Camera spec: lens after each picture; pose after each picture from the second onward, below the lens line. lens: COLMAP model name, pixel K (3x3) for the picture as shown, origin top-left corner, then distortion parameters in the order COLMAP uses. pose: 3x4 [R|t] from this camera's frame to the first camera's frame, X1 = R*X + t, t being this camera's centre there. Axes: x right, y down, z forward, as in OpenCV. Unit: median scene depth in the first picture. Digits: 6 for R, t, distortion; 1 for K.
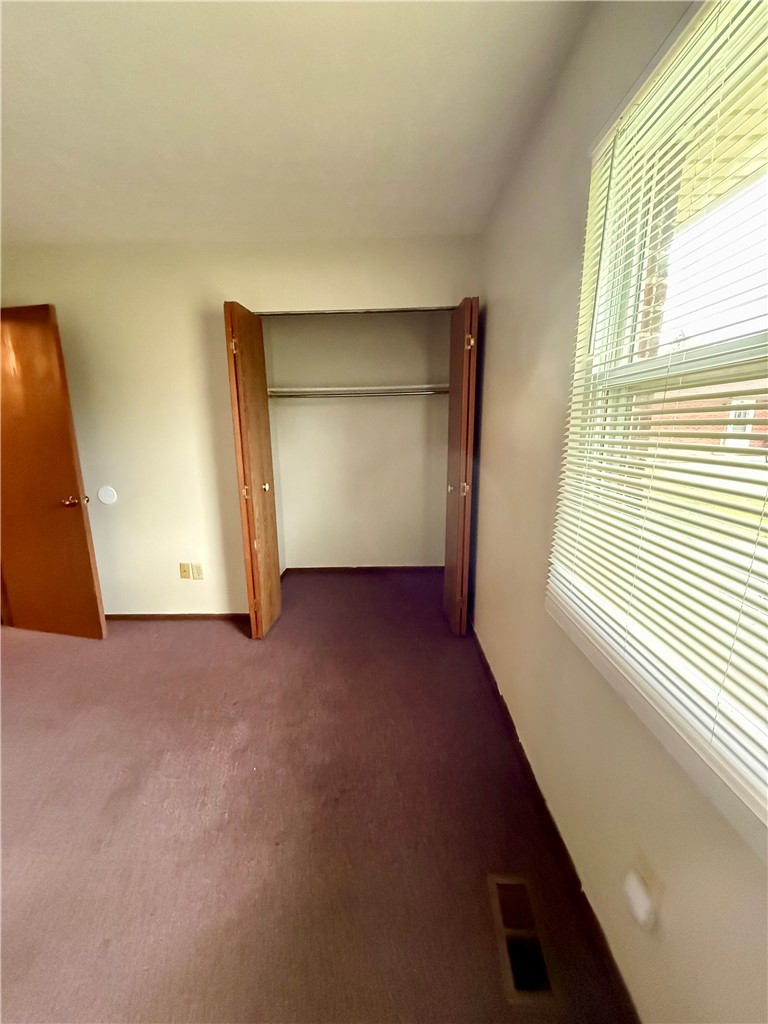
lens RADIAL K [[407.3, 0, 386.4], [0, 407.3, 510.1], [0, 0, 1]] dist [-0.000065, 0.000093]
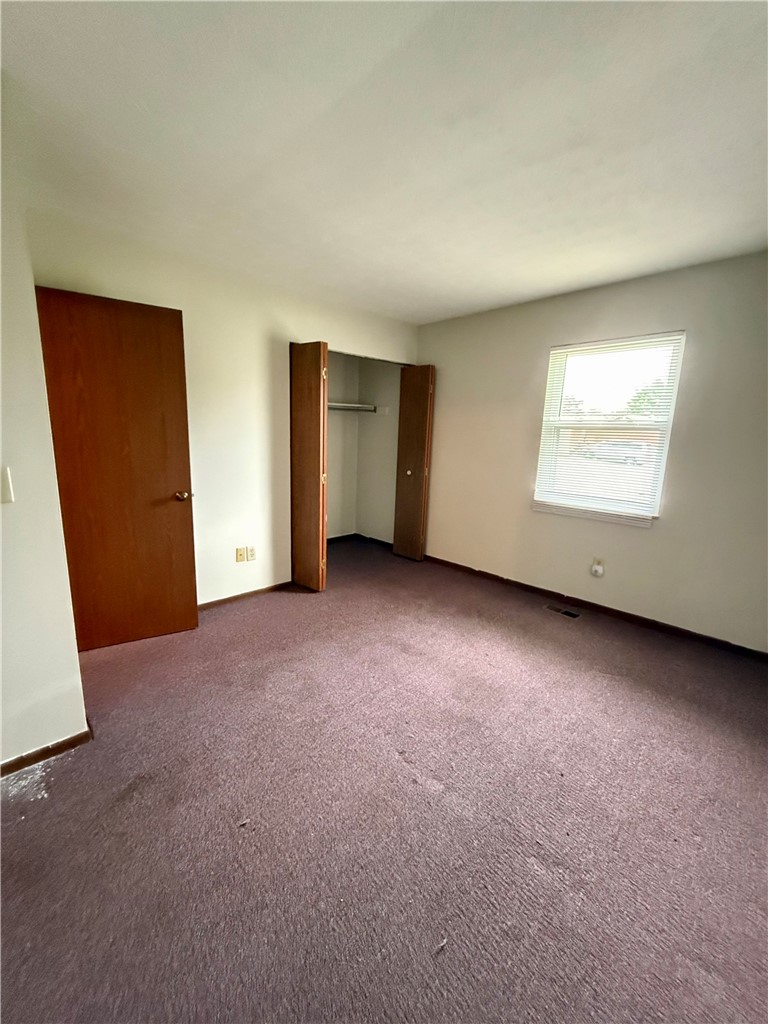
lens RADIAL K [[407.3, 0, 386.4], [0, 407.3, 510.1], [0, 0, 1]] dist [-0.000065, 0.000093]
pose [[0.708767, -0.100933, 0.698185, -1.137140], [0.109255, 0.993475, 0.032710, 0.038315], [-0.696931, 0.053096, 0.715170, -0.109809]]
